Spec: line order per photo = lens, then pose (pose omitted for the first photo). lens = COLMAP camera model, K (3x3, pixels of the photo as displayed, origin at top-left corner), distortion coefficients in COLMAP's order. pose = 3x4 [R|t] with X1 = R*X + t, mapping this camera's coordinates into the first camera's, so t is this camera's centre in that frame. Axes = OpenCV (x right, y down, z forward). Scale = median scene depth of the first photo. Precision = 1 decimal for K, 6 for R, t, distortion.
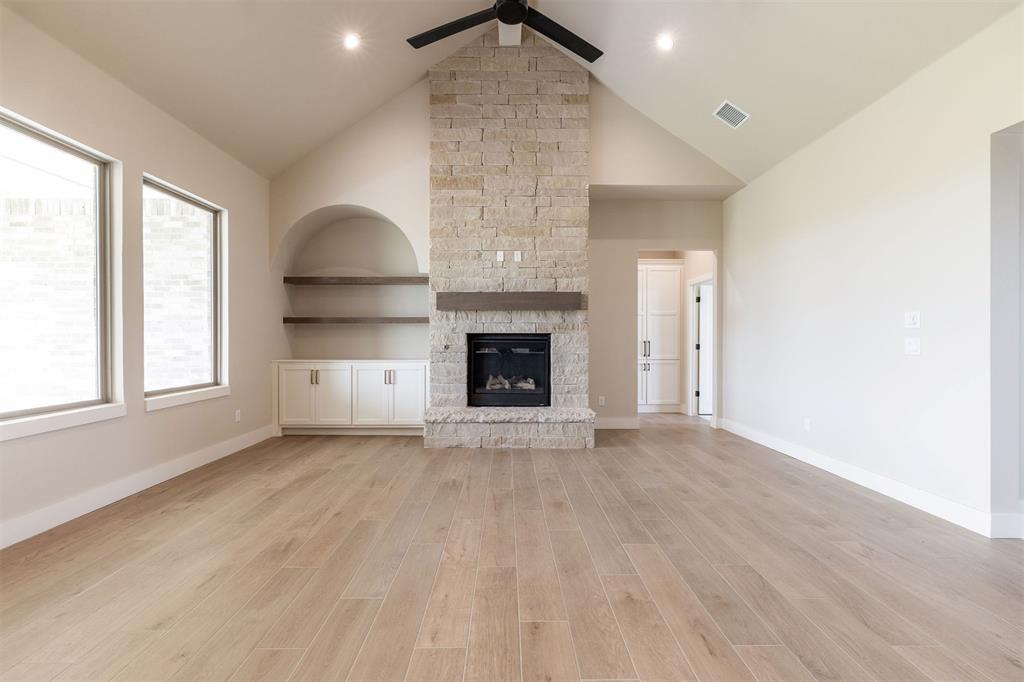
lens RADIAL K [[448.4, 0, 511.8], [0, 448.4, 341.4], [0, 0, 1]] dist [-0.002281, 0.002525]
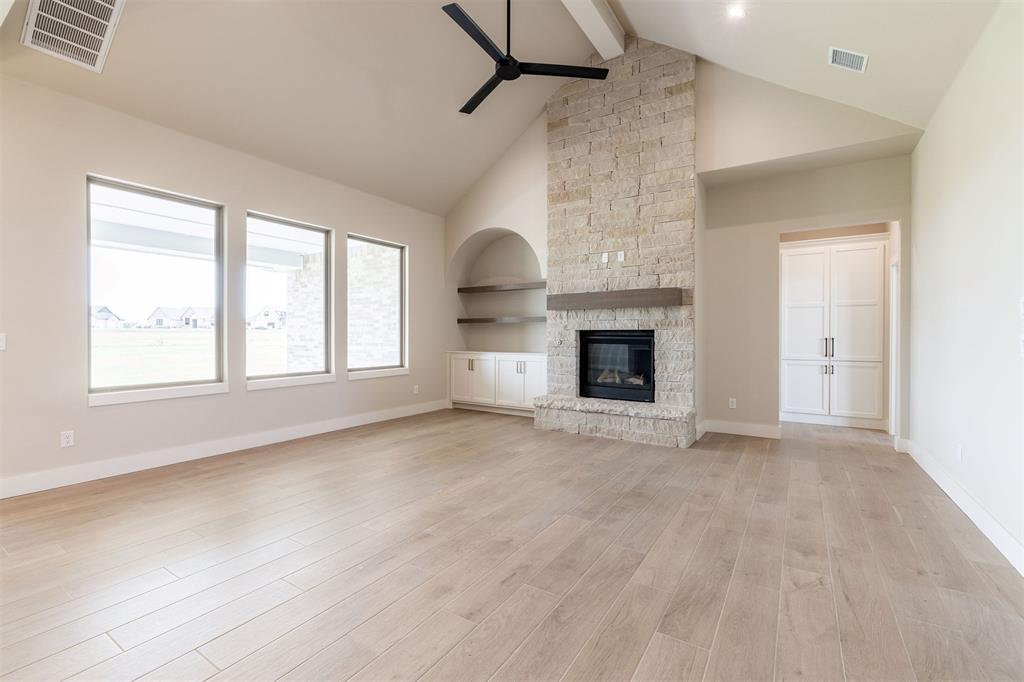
lens RADIAL K [[448.4, 0, 507.4], [0, 448.4, 339.3], [0, 0, 1]] dist [-0.002281, 0.002525]
pose [[0.830436, 0.004876, -0.557093, 0.377253], [-0.003000, 0.999986, 0.004281, -0.000098], [0.557106, -0.001884, 0.830439, -0.016538]]
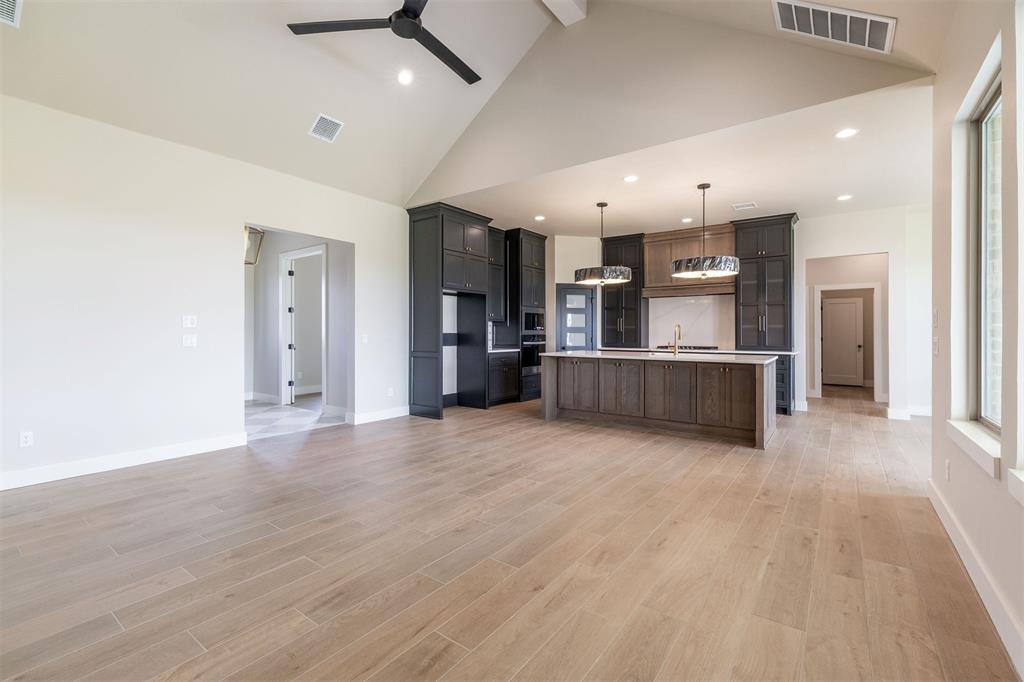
lens RADIAL K [[448.4, 0, 506.1], [0, 448.4, 330.7], [0, 0, 1]] dist [-0.002281, 0.002525]
pose [[-0.790769, 0.000685, 0.612114, -0.454070], [-0.000166, 0.999999, -0.001334, -0.011666], [-0.612114, -0.001156, -0.790768, 0.923334]]
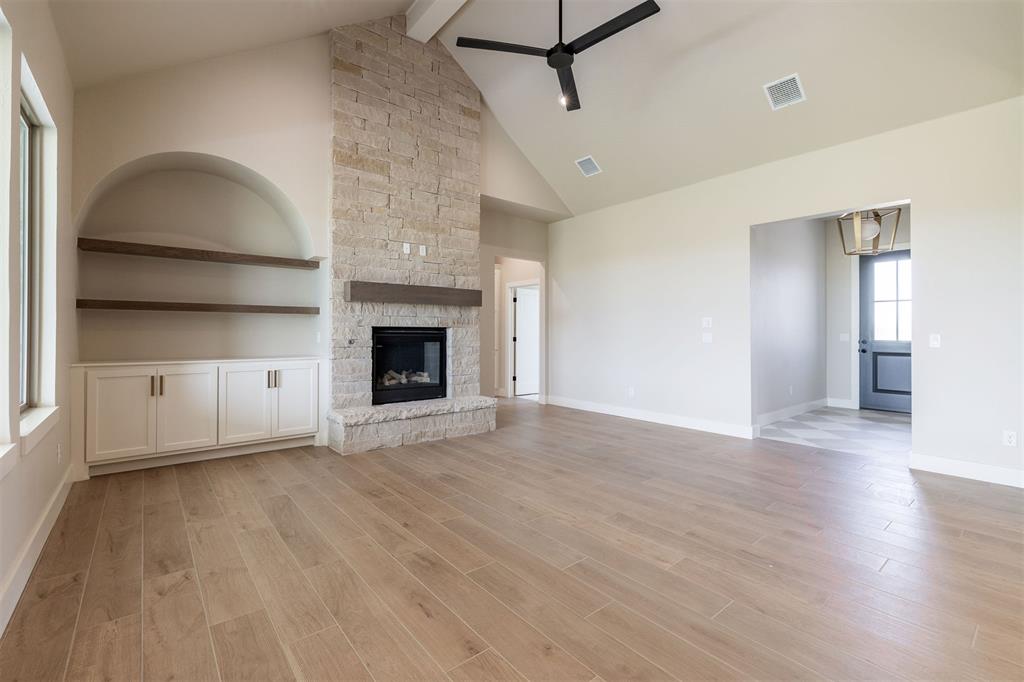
lens RADIAL K [[448.4, 0, 519.0], [0, 448.4, 332.0], [0, 0, 1]] dist [-0.002281, 0.002525]
pose [[0.773233, 0.002266, 0.634118, -0.459677], [0.000302, 0.999992, -0.003942, -0.003412], [-0.634122, 0.003239, 0.773226, 0.083491]]
